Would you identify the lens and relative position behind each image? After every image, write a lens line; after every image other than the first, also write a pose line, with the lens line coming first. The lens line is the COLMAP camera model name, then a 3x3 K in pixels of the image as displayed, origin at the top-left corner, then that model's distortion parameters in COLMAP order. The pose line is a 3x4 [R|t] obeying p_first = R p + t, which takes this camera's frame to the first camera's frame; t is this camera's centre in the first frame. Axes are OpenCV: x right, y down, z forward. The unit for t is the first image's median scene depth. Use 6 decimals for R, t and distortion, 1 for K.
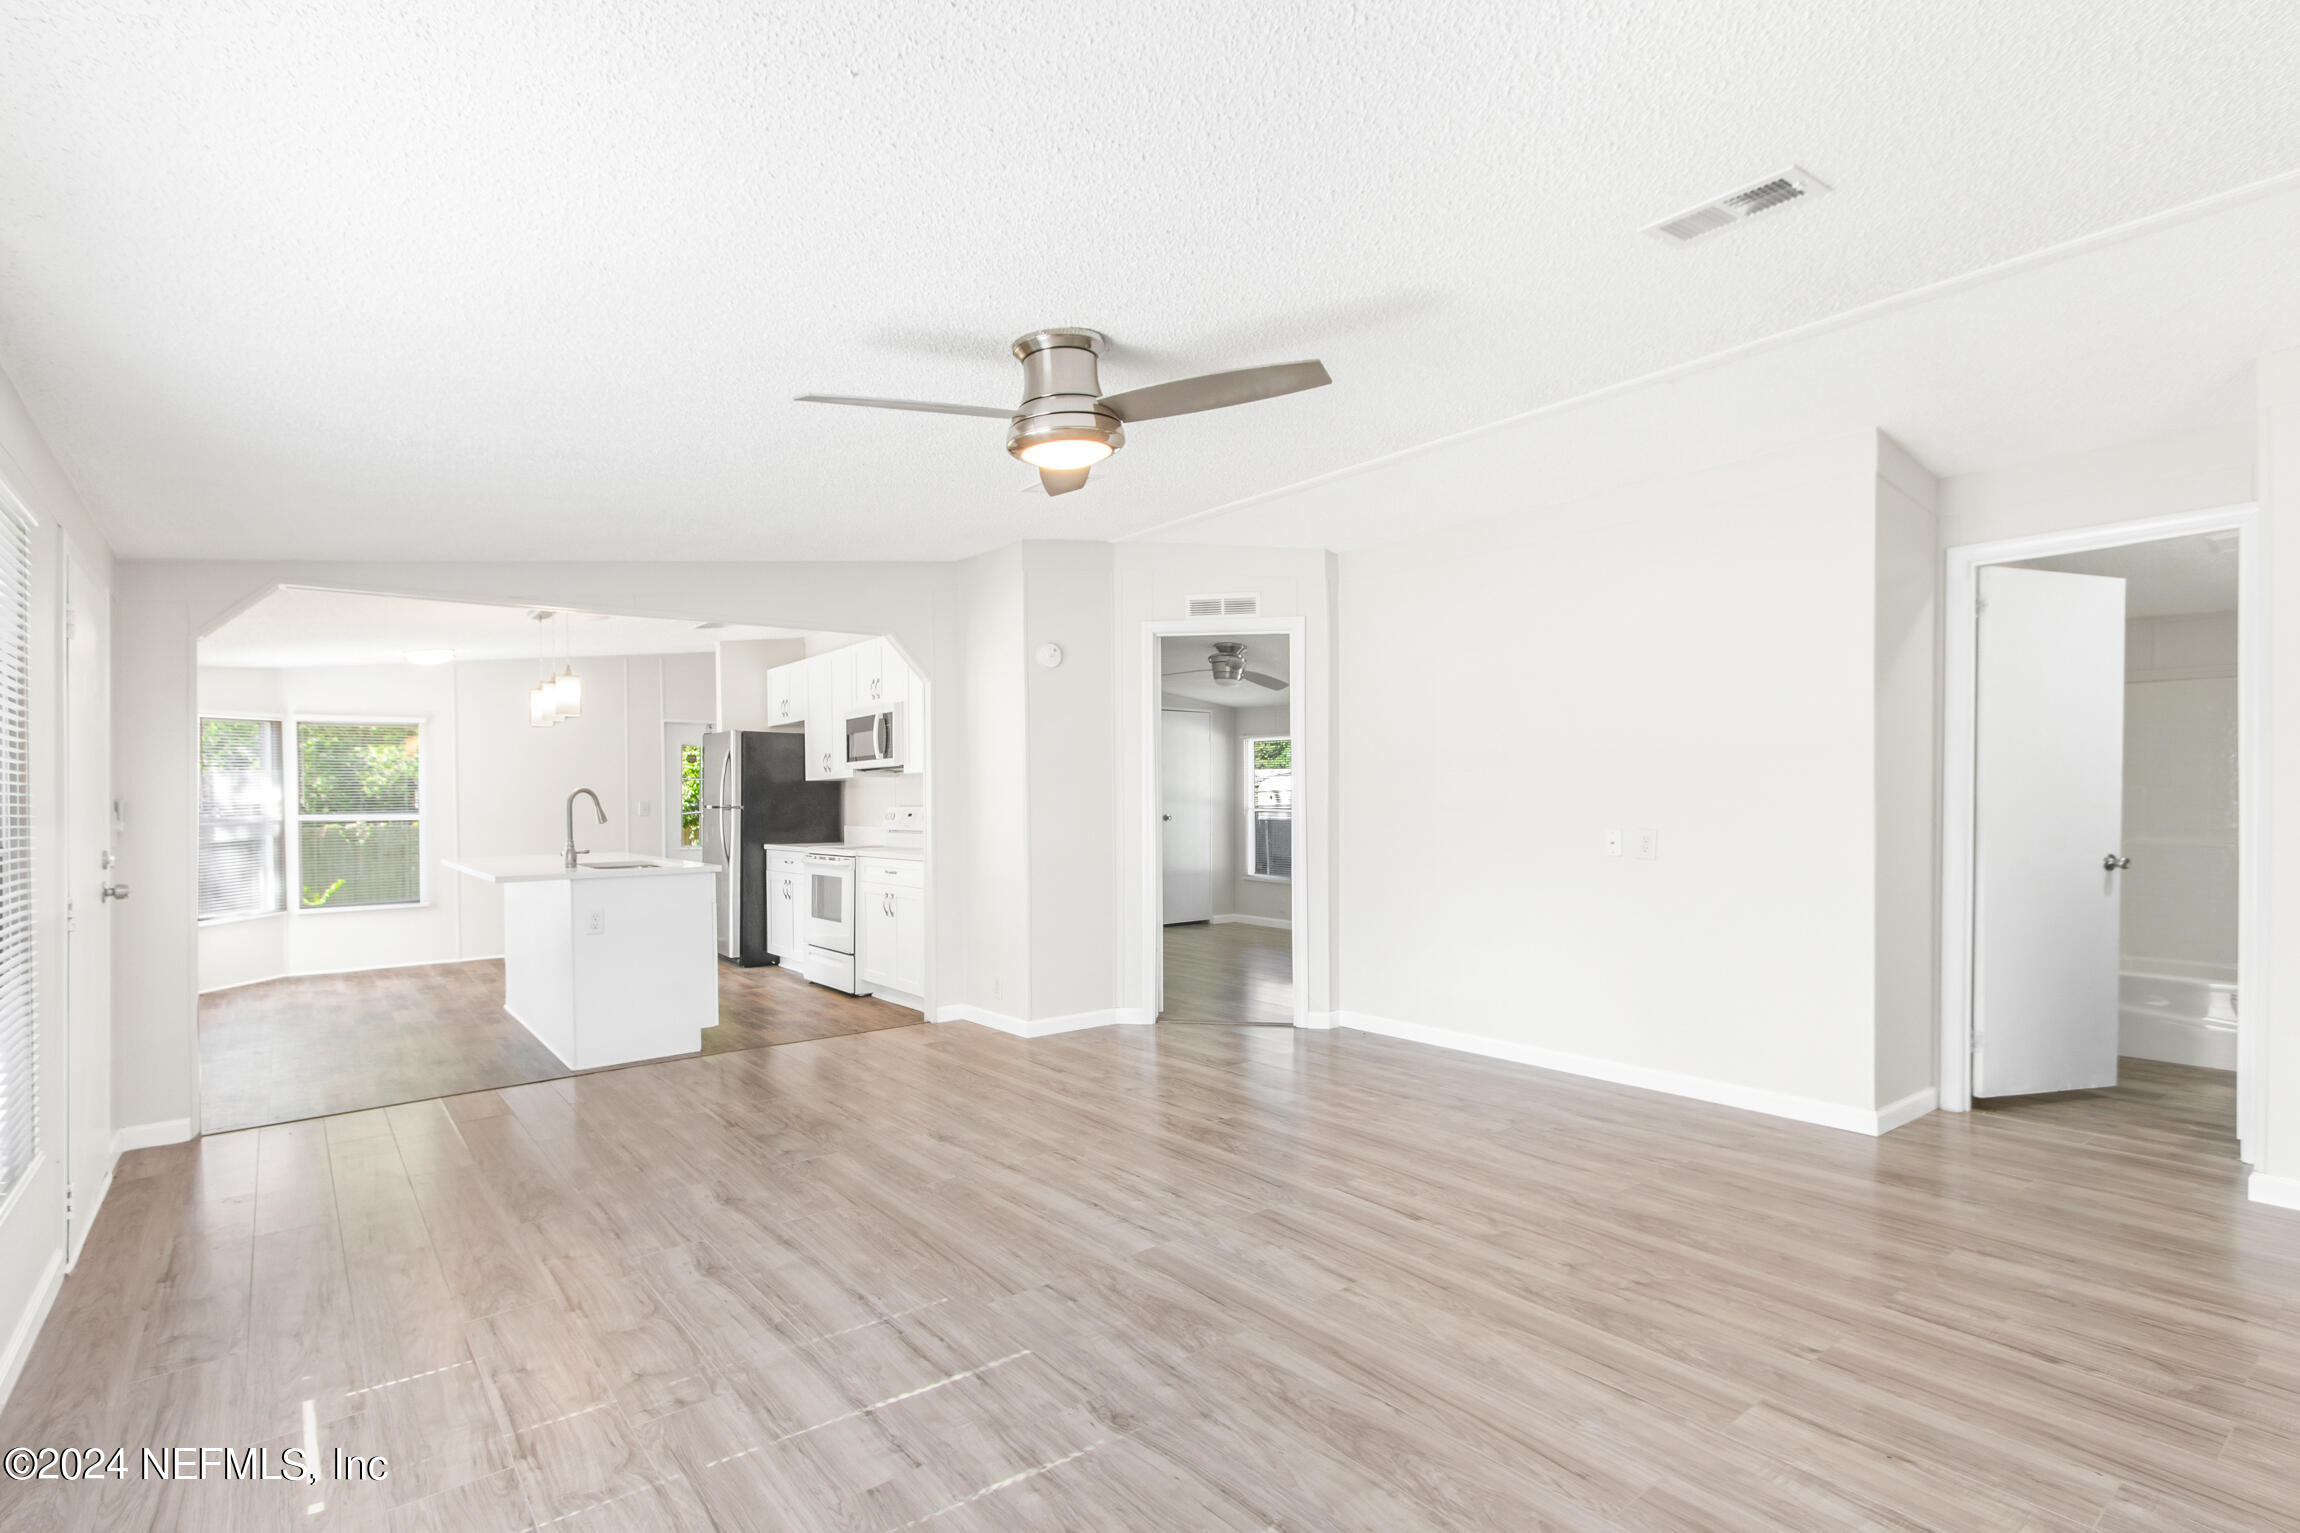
lens RADIAL K [[1101.6, 0, 1115.7], [0, 1101.6, 813.1], [0, 0, 1]] dist [-0.003051, -0.000423]
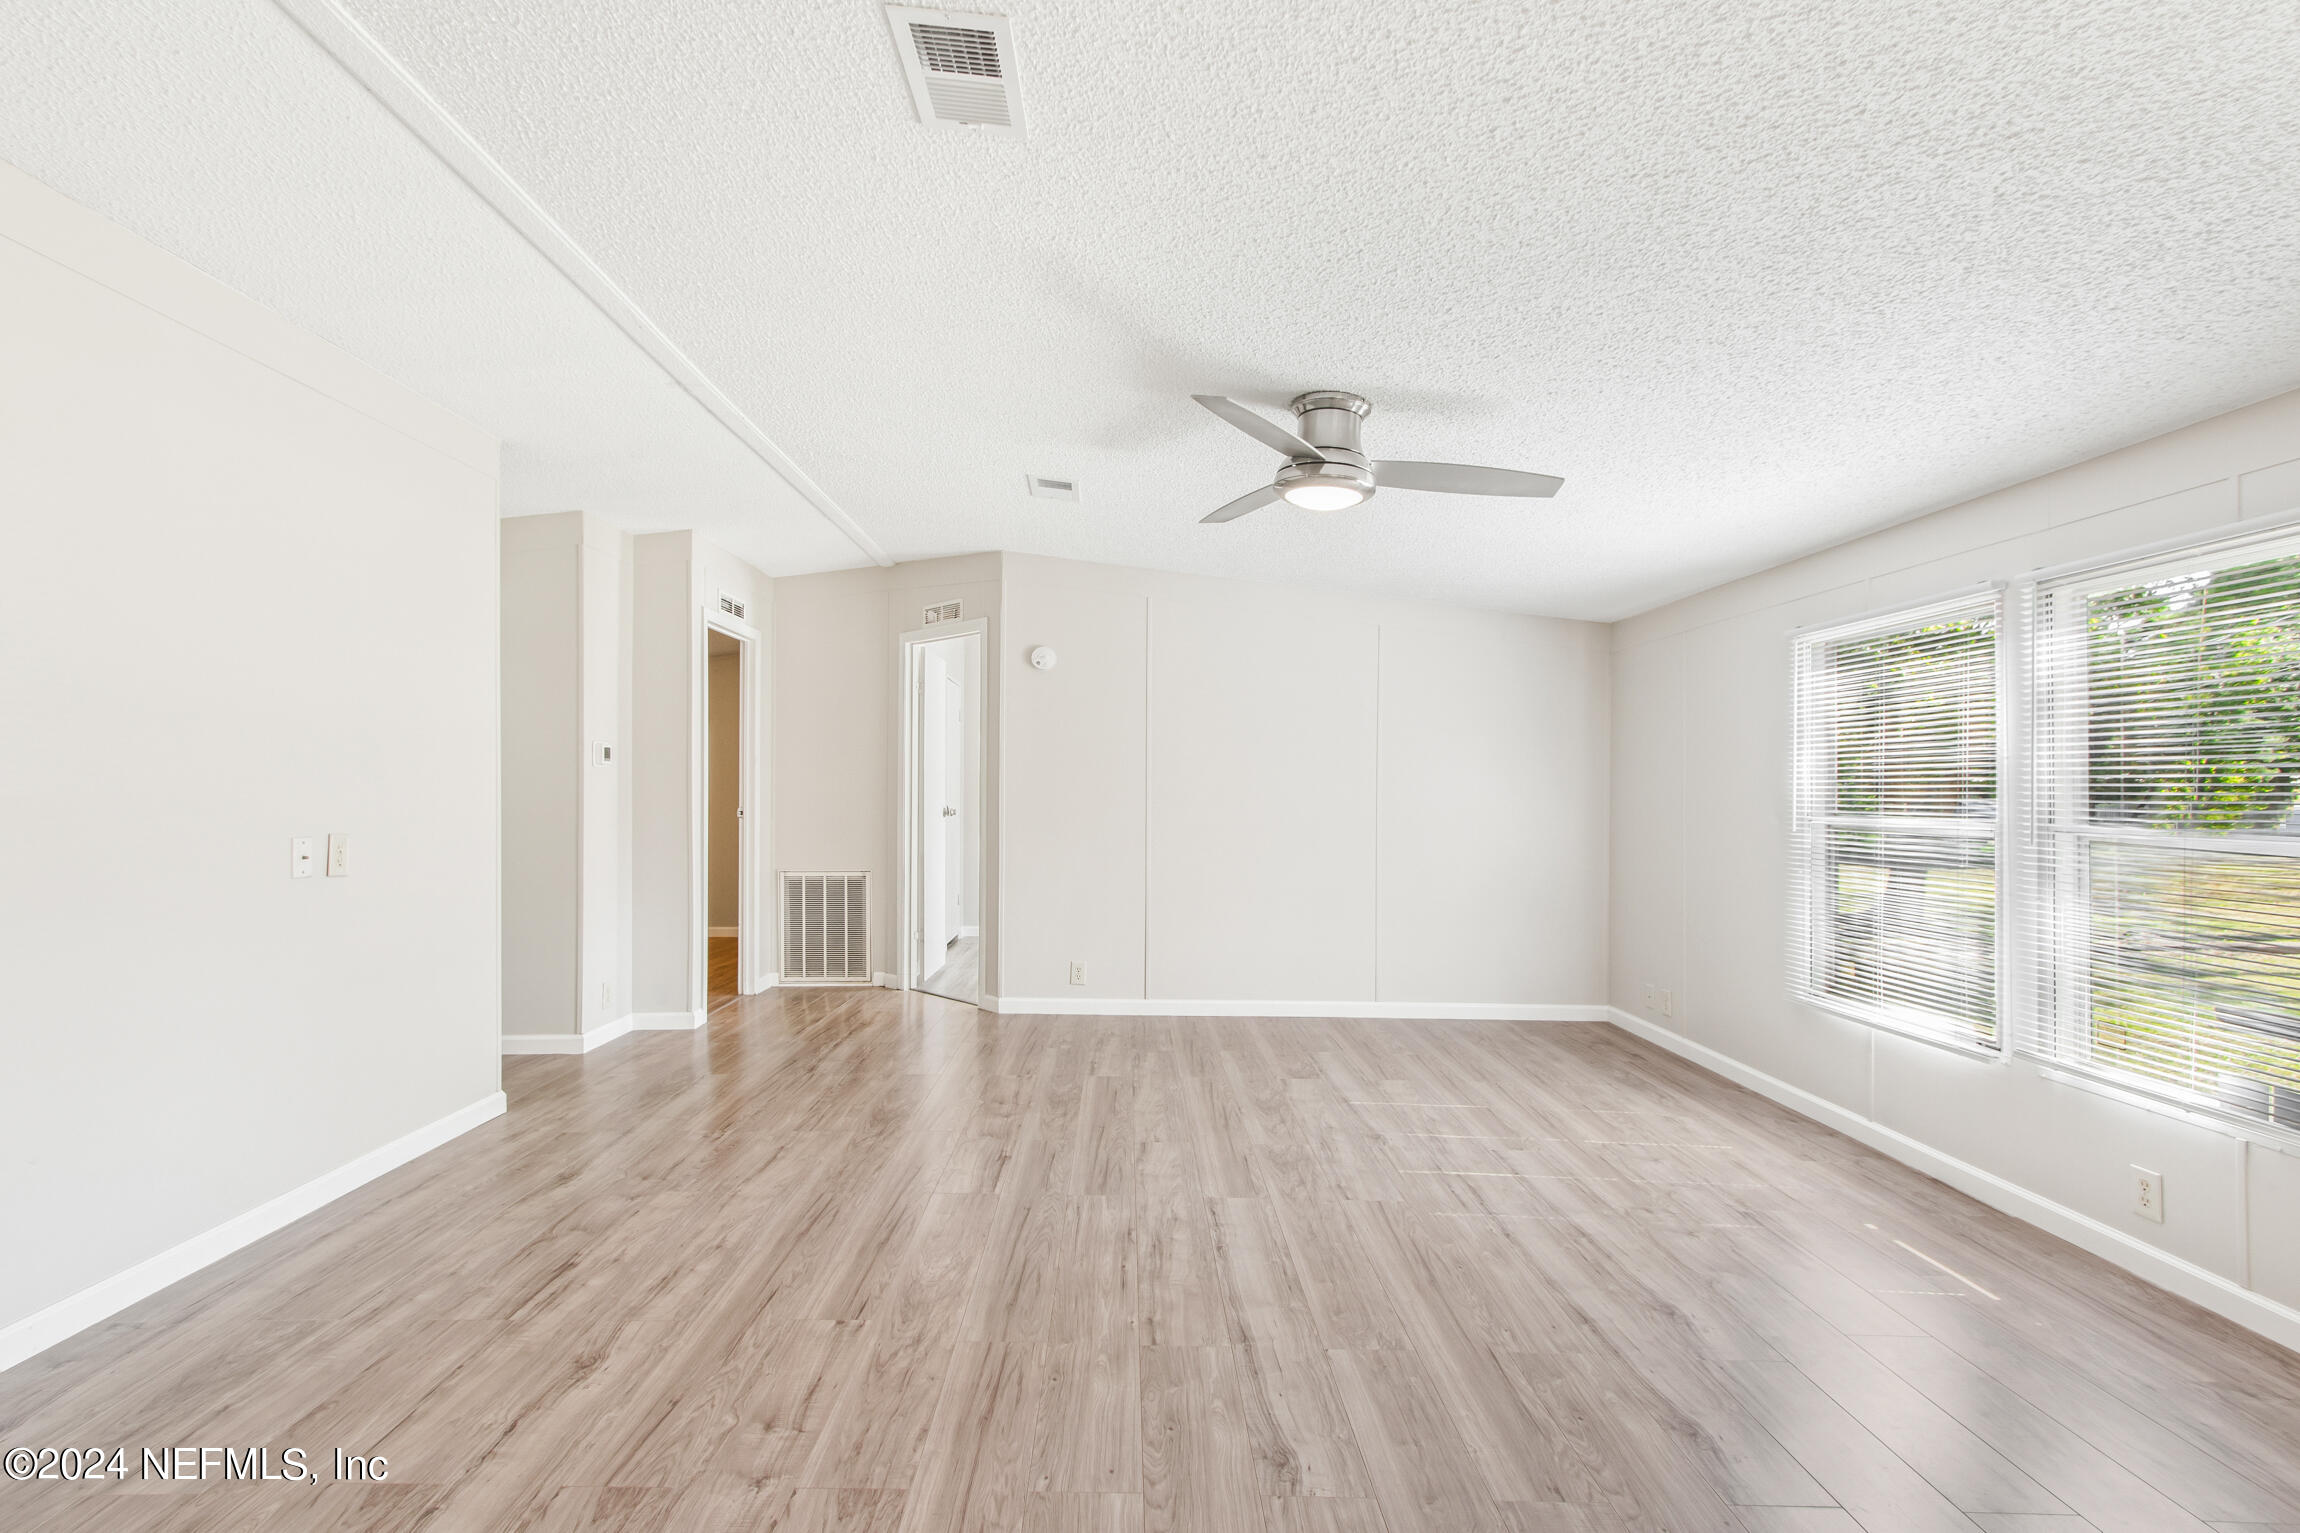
lens RADIAL K [[1061.6, 0, 1123.2], [0, 1061.6, 793.2], [0, 0, 1]] dist [0.002699, -0.000552]
pose [[-0.793475, 0.003753, 0.608591, -0.454308], [0.008080, 0.999958, 0.004368, -0.014170], [-0.608549, 0.008383, -0.793472, 1.636323]]
